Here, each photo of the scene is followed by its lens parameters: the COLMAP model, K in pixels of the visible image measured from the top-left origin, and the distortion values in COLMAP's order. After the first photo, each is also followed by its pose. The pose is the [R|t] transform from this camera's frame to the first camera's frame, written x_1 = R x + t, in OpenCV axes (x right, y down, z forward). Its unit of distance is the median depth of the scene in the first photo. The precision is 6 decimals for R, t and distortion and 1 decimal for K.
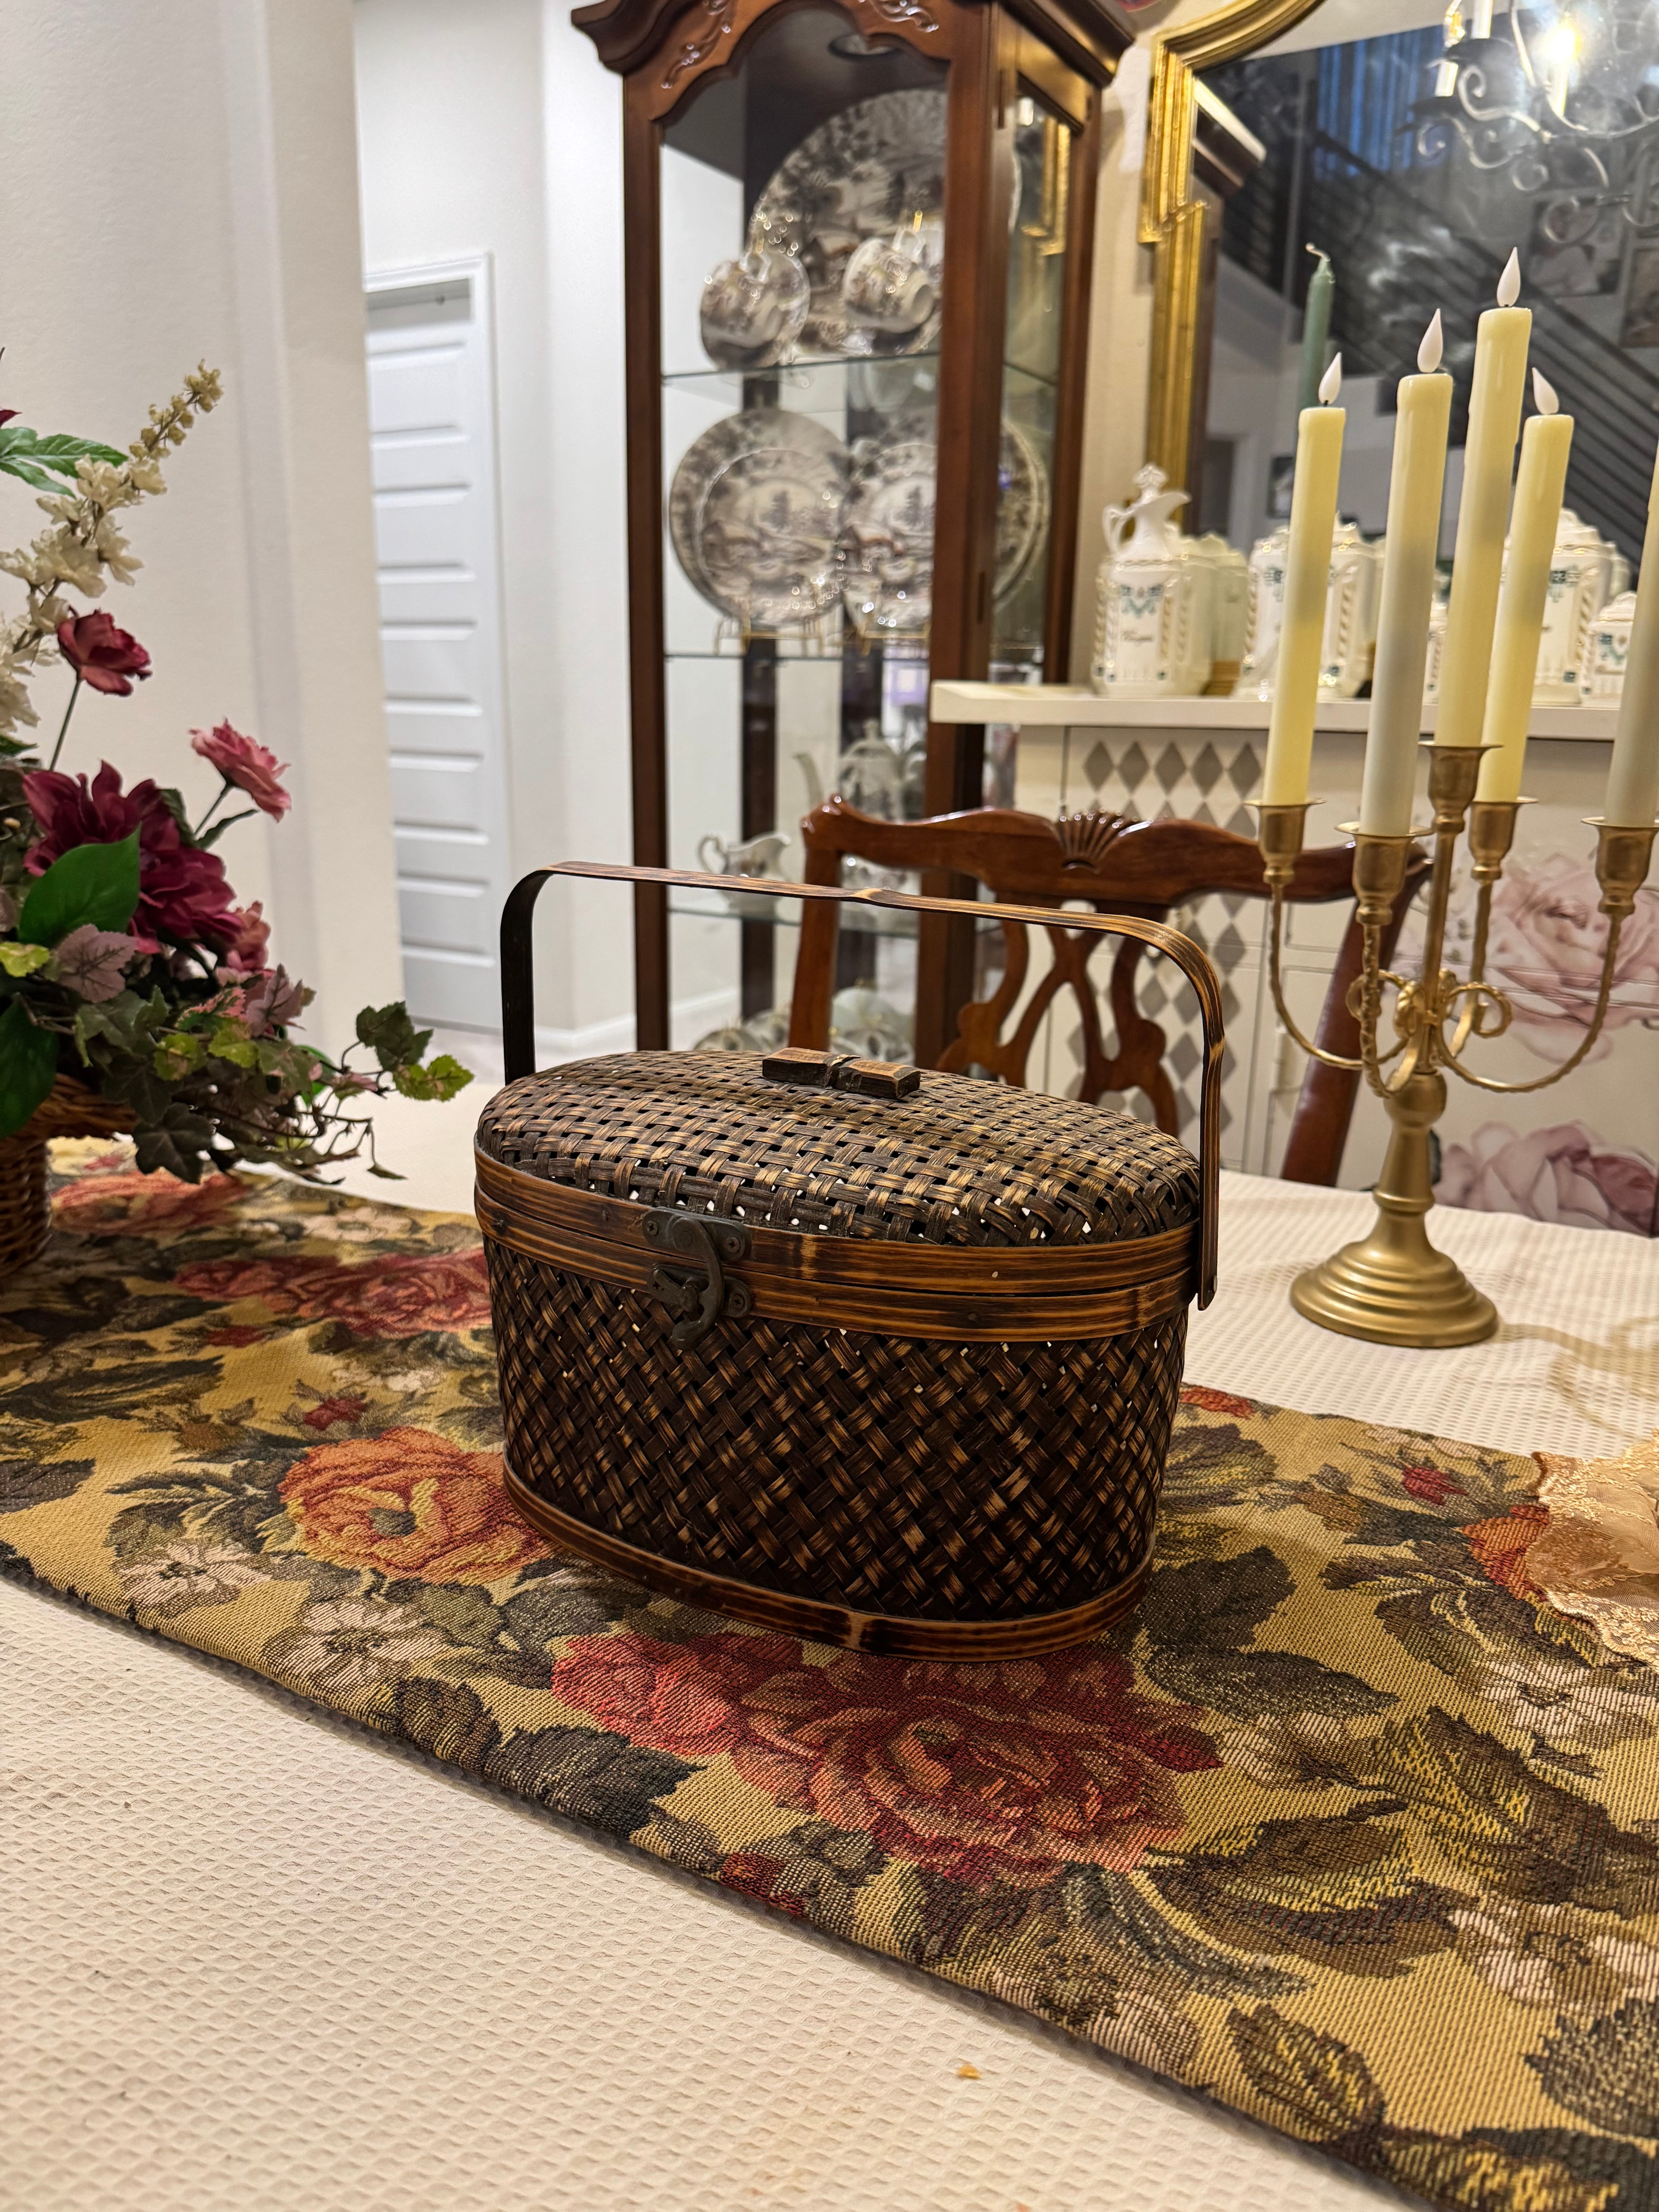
lens RADIAL K [[1627.1, 0, 833.9], [0, 1627.1, 1093.4], [0, 0, 1]] dist [-0.010966, -0.014811]
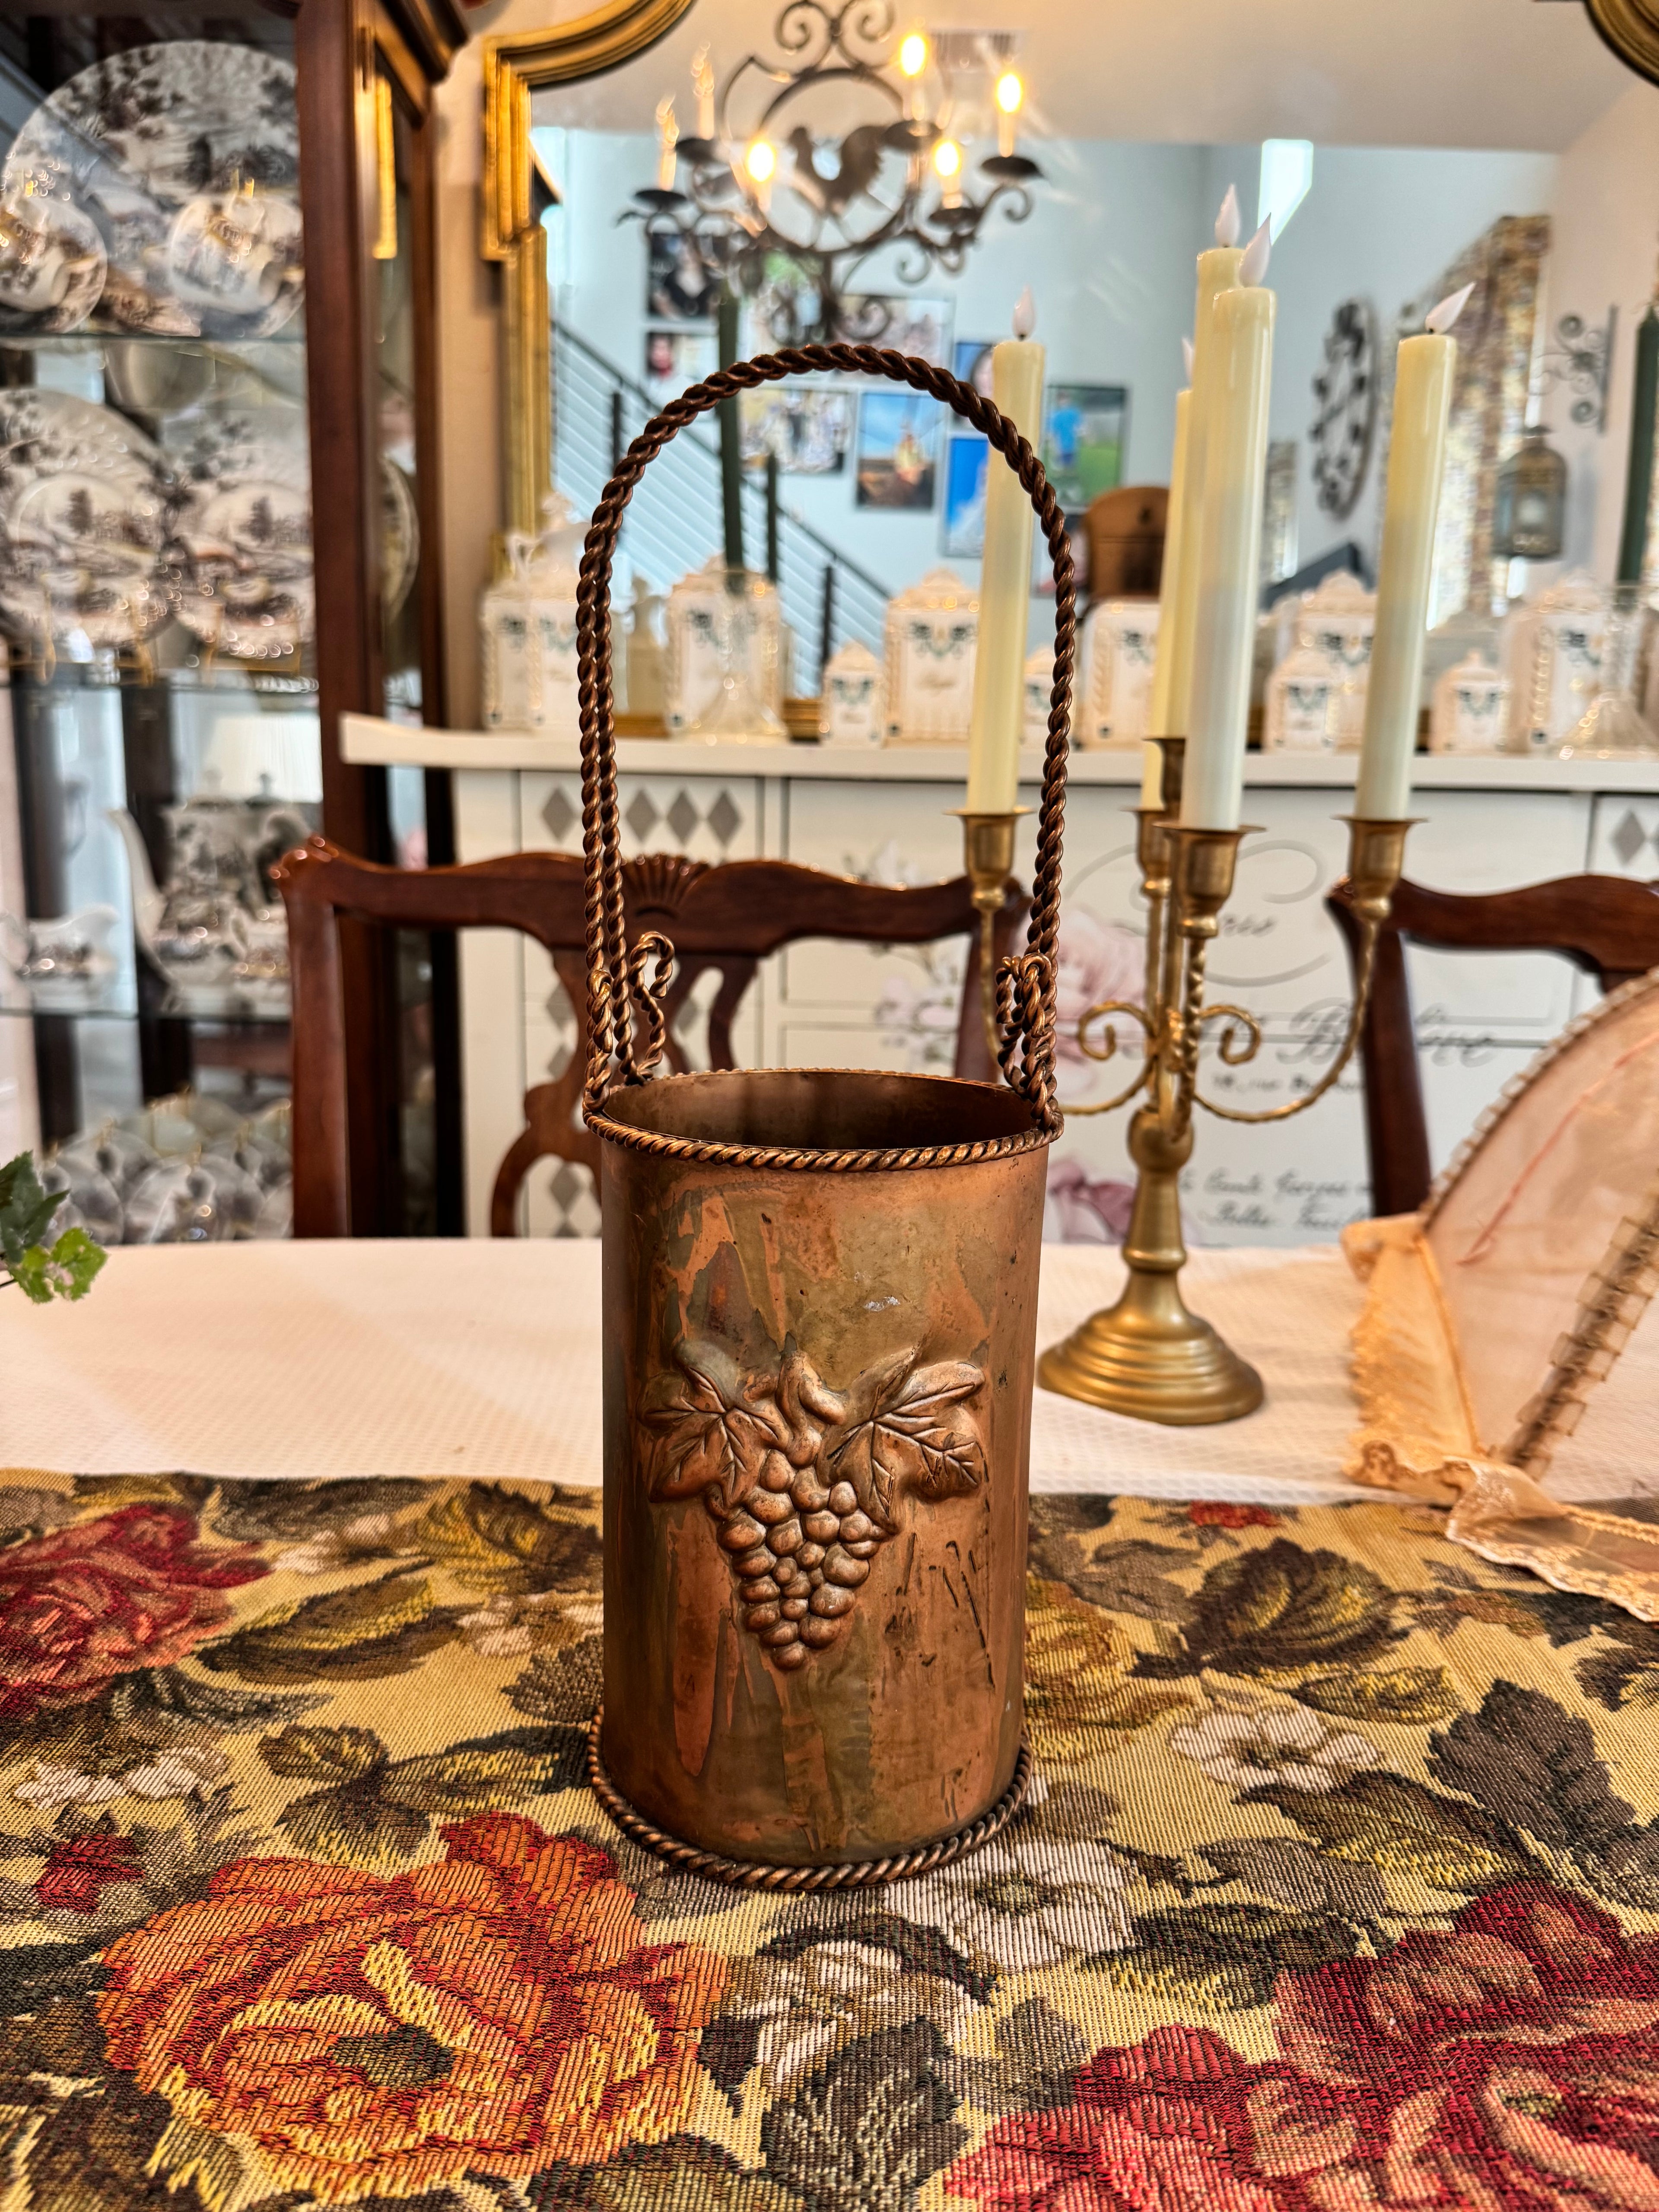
lens RADIAL K [[1627.1, 0, 832.0], [0, 1627.1, 1080.9], [0, 0, 1]] dist [-0.010966, -0.014811]
pose [[0.867521, -0.084181, 0.490226, -0.296917], [0.114375, 0.992925, -0.031898, -0.022744], [-0.484073, 0.083741, 0.871011, 0.327017]]
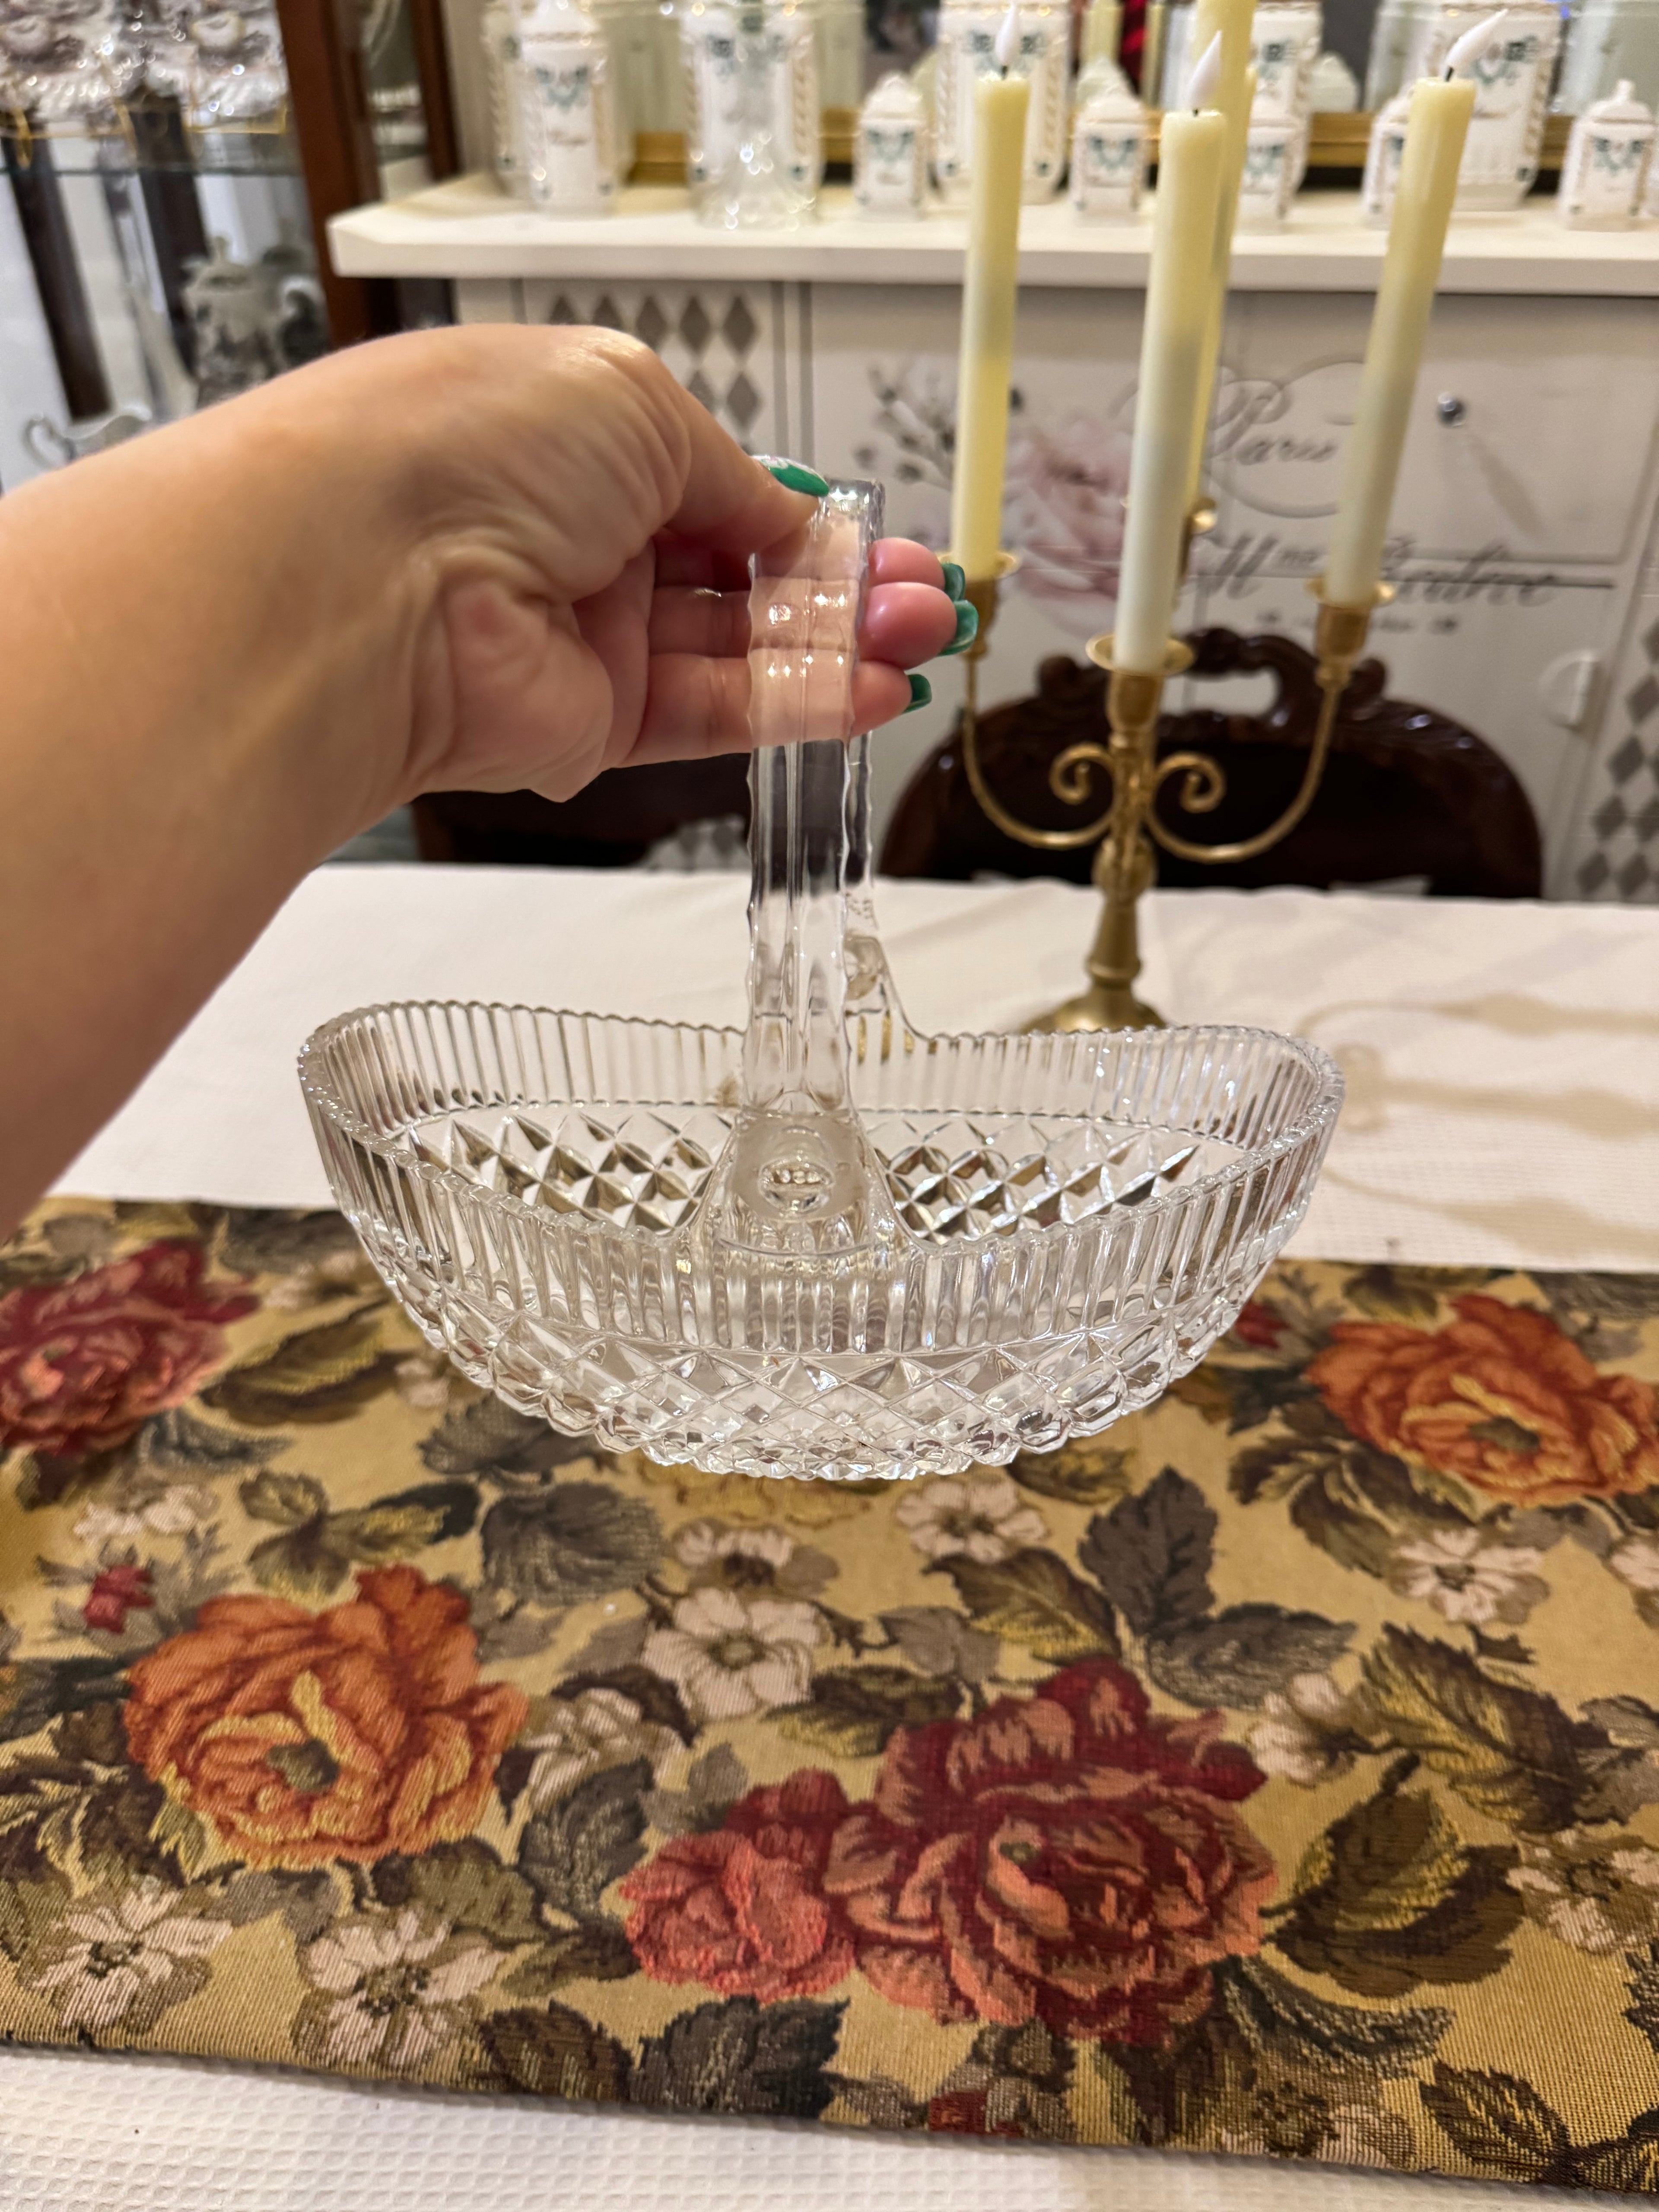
lens RADIAL K [[1627.1, 0, 855.8], [0, 1627.1, 1115.0], [0, 0, 1]] dist [-0.010966, -0.014811]
pose [[0.907149, -0.259923, 0.330939, -0.155559], [0.118804, 0.912634, 0.391132, -0.274161], [-0.403691, -0.315498, 0.858775, 0.191776]]
